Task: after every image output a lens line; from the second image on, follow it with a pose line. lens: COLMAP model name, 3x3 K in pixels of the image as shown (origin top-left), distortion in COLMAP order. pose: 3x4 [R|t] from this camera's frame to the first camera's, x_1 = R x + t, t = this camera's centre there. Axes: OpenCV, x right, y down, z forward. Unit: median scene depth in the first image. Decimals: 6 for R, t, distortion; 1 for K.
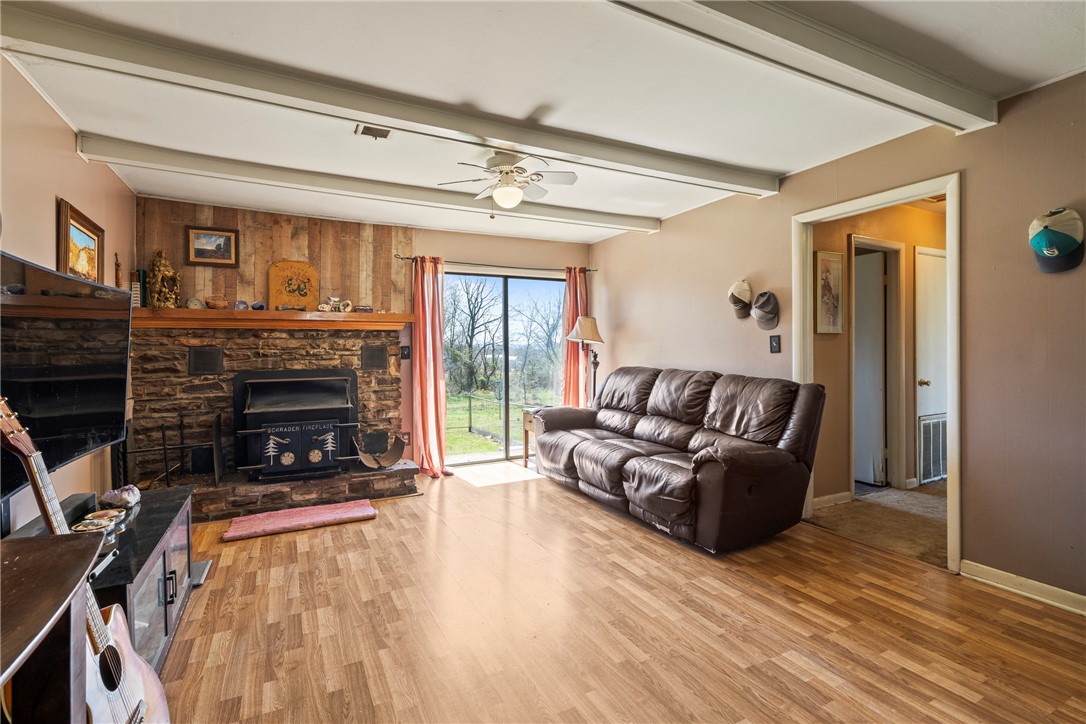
lens RADIAL K [[502.3, 0, 546.6], [0, 502.3, 353.3], [0, 0, 1]] dist [-0.008340, 0.002439]
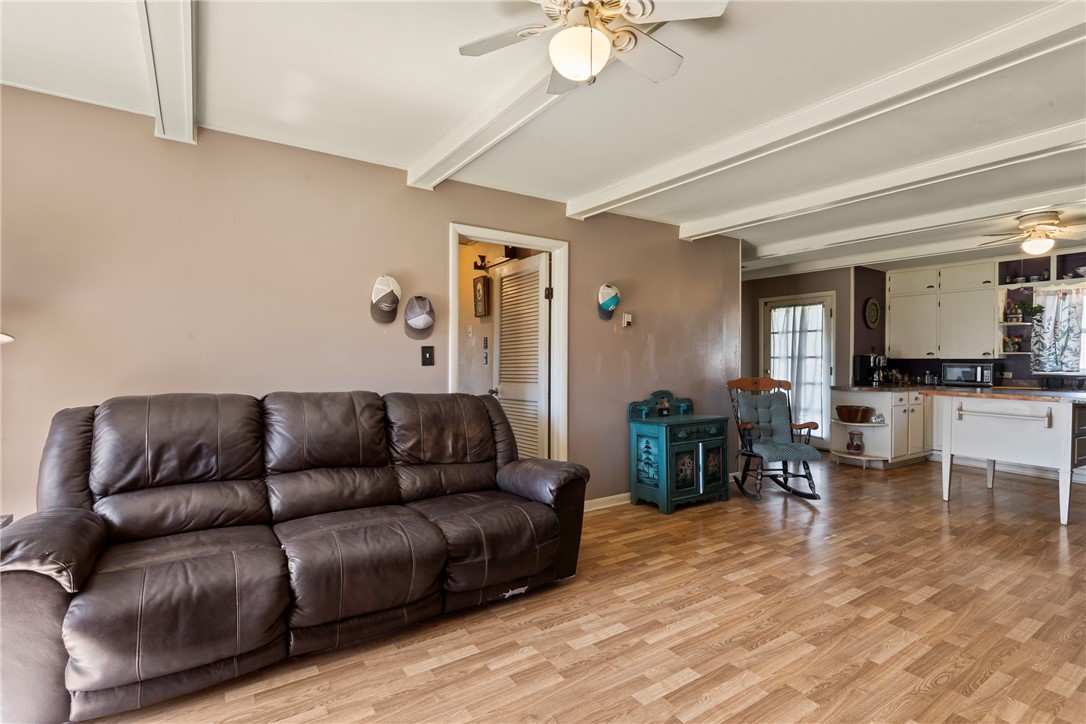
lens RADIAL K [[502.3, 0, 533.3], [0, 502.3, 371.4], [0, 0, 1]] dist [-0.008340, 0.002439]
pose [[-0.092497, -0.007231, 0.995687, -0.446255], [0.004374, 0.999961, 0.007668, 0.003580], [-0.995703, 0.005065, -0.092462, 0.868451]]
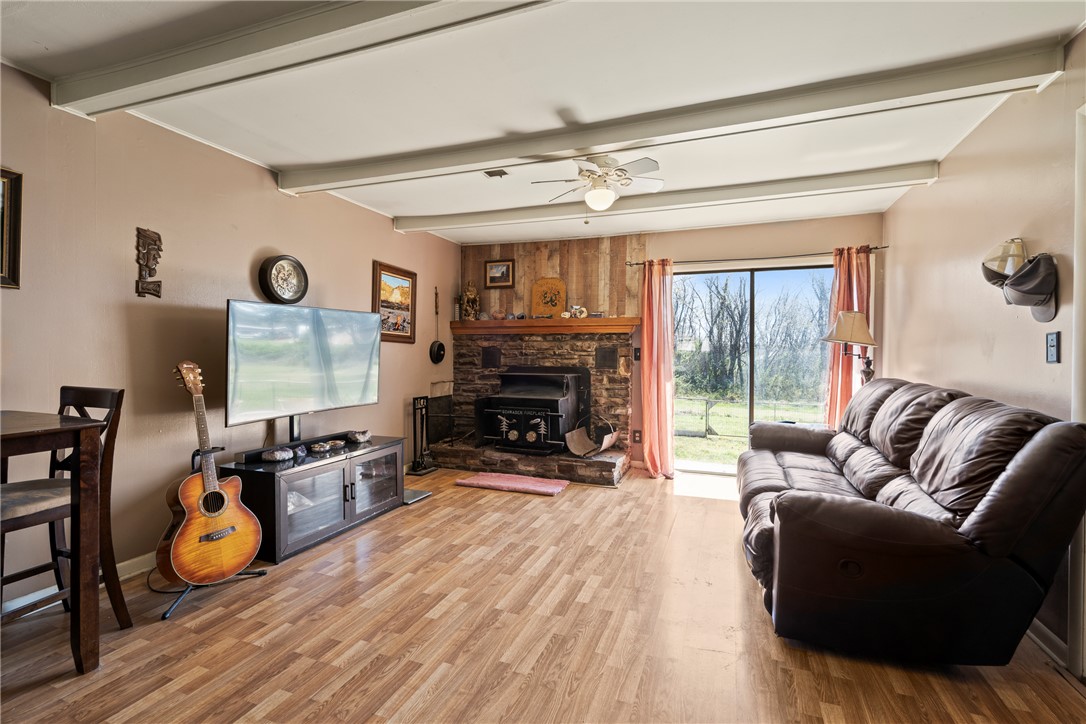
lens RADIAL K [[502.3, 0, 535.2], [0, 502.3, 357.1], [0, 0, 1]] dist [-0.008340, 0.002439]
pose [[0.656586, 0.019703, -0.753994, 0.477454], [-0.016897, 0.999792, 0.011412, -0.004486], [0.754062, 0.005247, 0.656782, 0.195804]]
